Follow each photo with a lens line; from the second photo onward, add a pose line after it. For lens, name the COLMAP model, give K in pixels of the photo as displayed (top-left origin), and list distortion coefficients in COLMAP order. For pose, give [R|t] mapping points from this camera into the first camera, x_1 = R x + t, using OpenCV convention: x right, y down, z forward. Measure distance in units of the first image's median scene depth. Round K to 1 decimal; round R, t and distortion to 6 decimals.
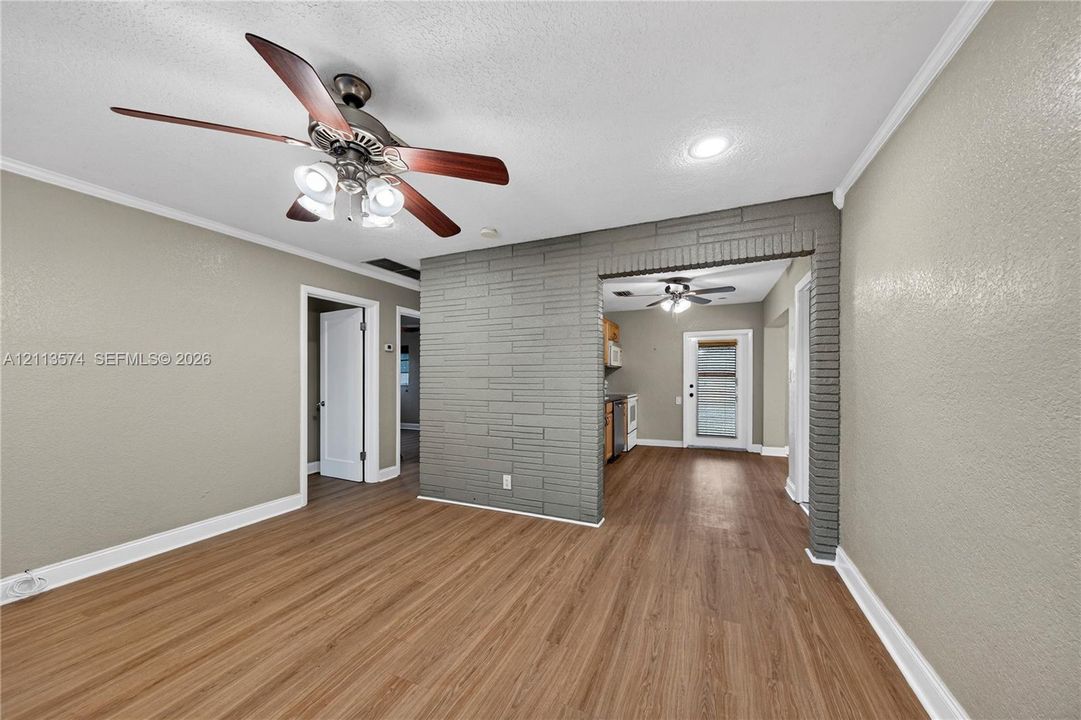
lens RADIAL K [[380.0, 0, 551.9], [0, 380.0, 375.3], [0, 0, 1]] dist [0.000246, -0.000009]
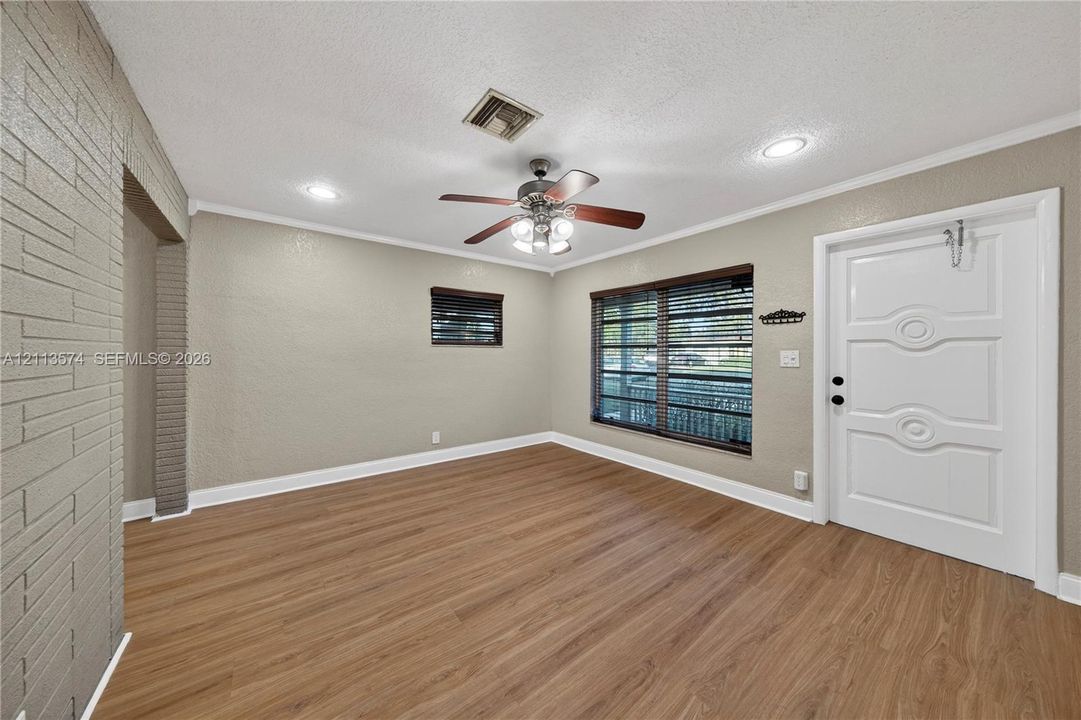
lens RADIAL K [[350.1, 0, 531.2], [0, 350.1, 350.8], [0, 0, 1]] dist [-0.001175, -0.000107]
pose [[-0.857928, 0.001801, 0.513766, -0.893500], [0.000500, 0.999996, -0.002671, -0.003989], [-0.513769, -0.002035, -0.857926, 1.628492]]
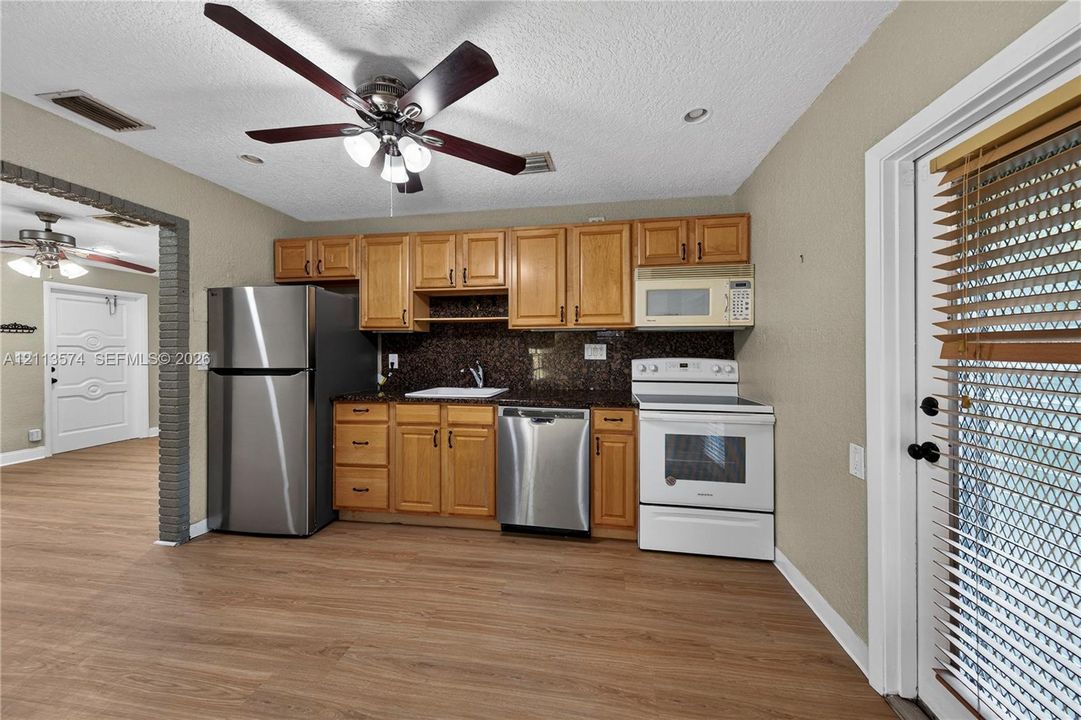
lens RADIAL K [[373.2, 0, 545.7], [0, 373.2, 350.7], [0, 0, 1]] dist [0.000724, 0.000059]
pose [[0.231126, 0.001356, -0.972923, 1.538921], [0.004903, 0.999985, 0.002558, -0.003258], [0.972912, -0.005361, 0.231115, 2.323347]]
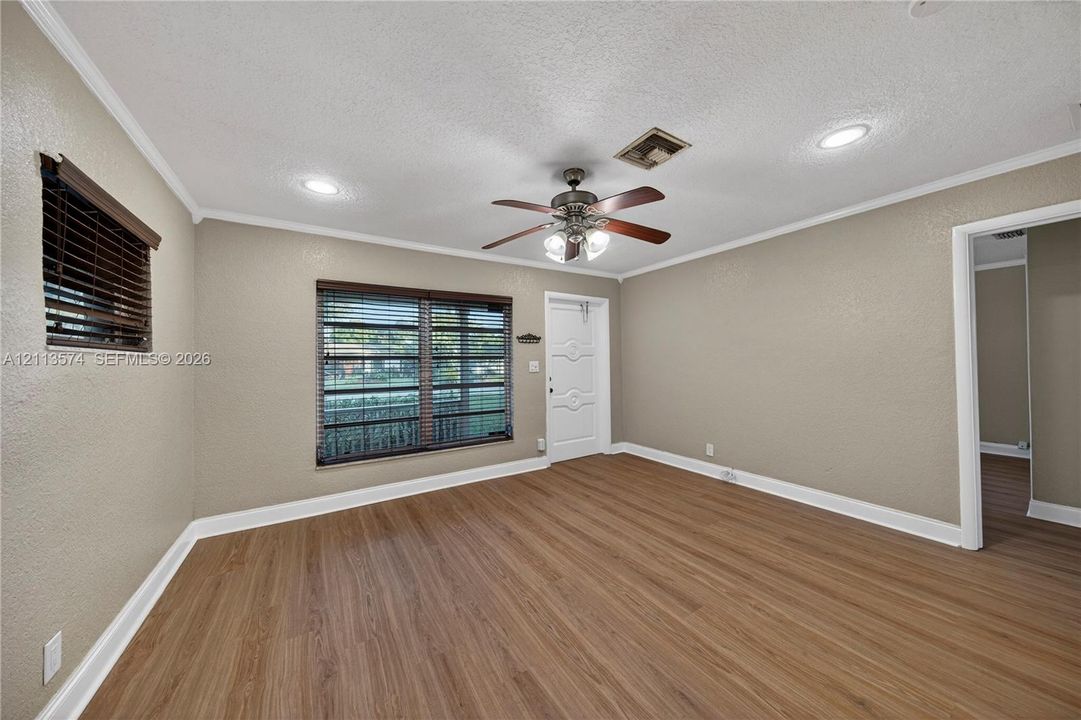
lens RADIAL K [[362.2, 0, 543.5], [0, 362.2, 356.1], [0, 0, 1]] dist [0.000772, 0.000052]
pose [[-0.583266, -0.003861, -0.812272, 0.526899], [0.014807, 0.999772, -0.015385, -0.004226], [0.812146, -0.021001, -0.583076, 1.267675]]
